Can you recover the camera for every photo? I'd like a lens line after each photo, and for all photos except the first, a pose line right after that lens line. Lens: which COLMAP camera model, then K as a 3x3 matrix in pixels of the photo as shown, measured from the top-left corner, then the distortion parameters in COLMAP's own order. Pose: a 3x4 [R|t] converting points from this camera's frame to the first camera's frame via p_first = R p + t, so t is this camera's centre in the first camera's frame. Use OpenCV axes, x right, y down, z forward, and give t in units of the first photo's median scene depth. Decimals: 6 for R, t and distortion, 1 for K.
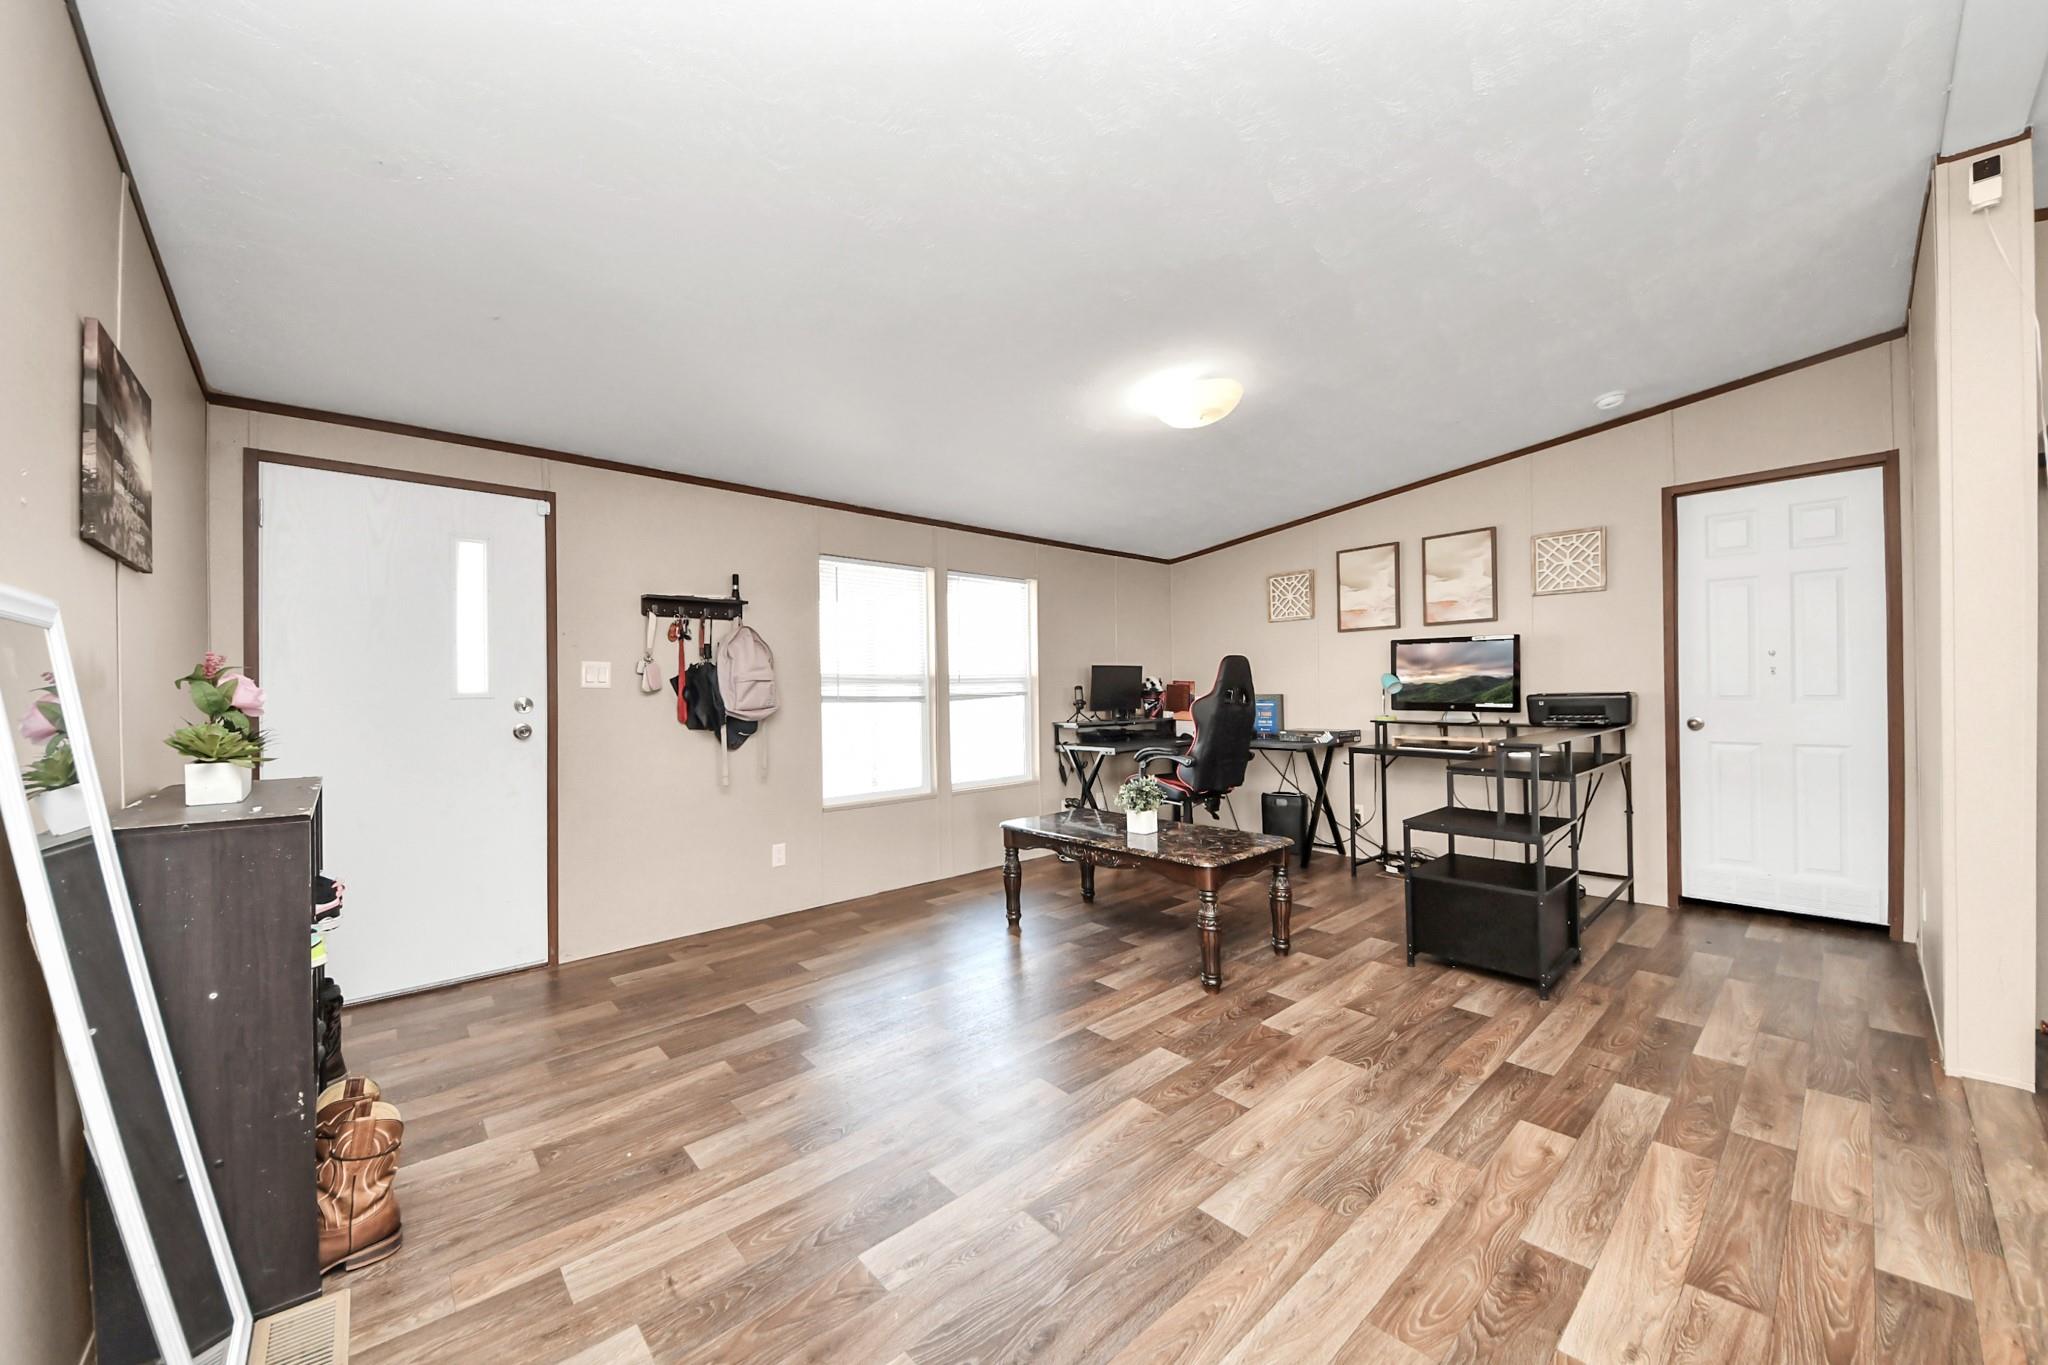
lens RADIAL K [[738.5, 0, 1024.0], [0, 738.5, 682.5], [0, 0, 1]] dist [0.007911, -0.007253]
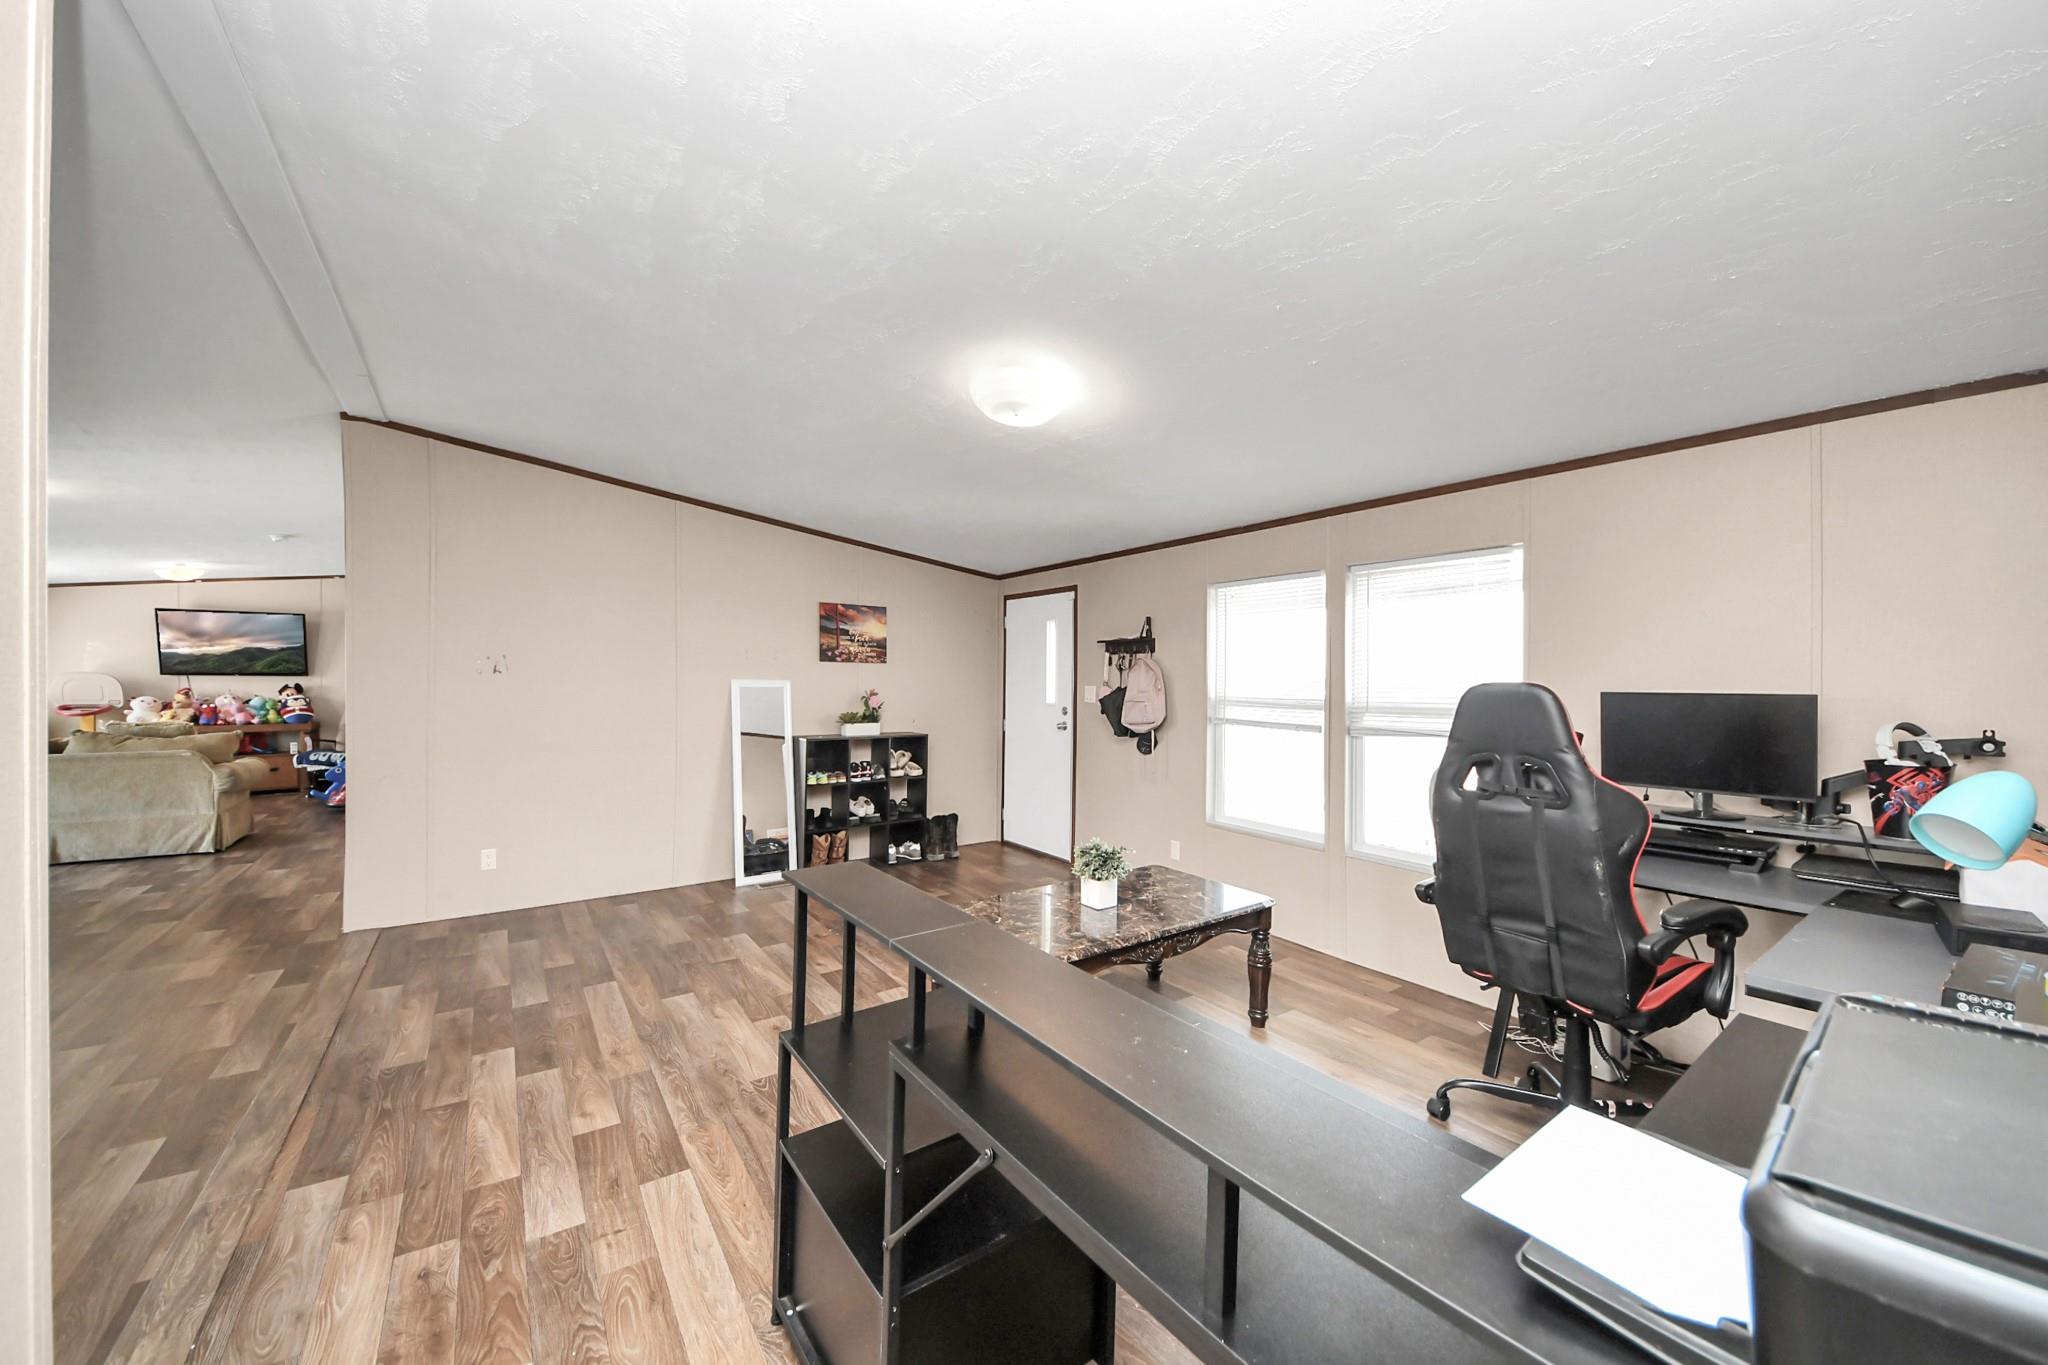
lens RADIAL K [[738.5, 0, 1024.0], [0, 738.5, 682.5], [0, 0, 1]] dist [0.007911, -0.007253]
pose [[-0.102749, 0.017515, -0.994553, 1.730896], [0.005488, 0.999840, 0.017042, -0.106628], [0.994692, -0.003707, -0.102828, 1.738114]]
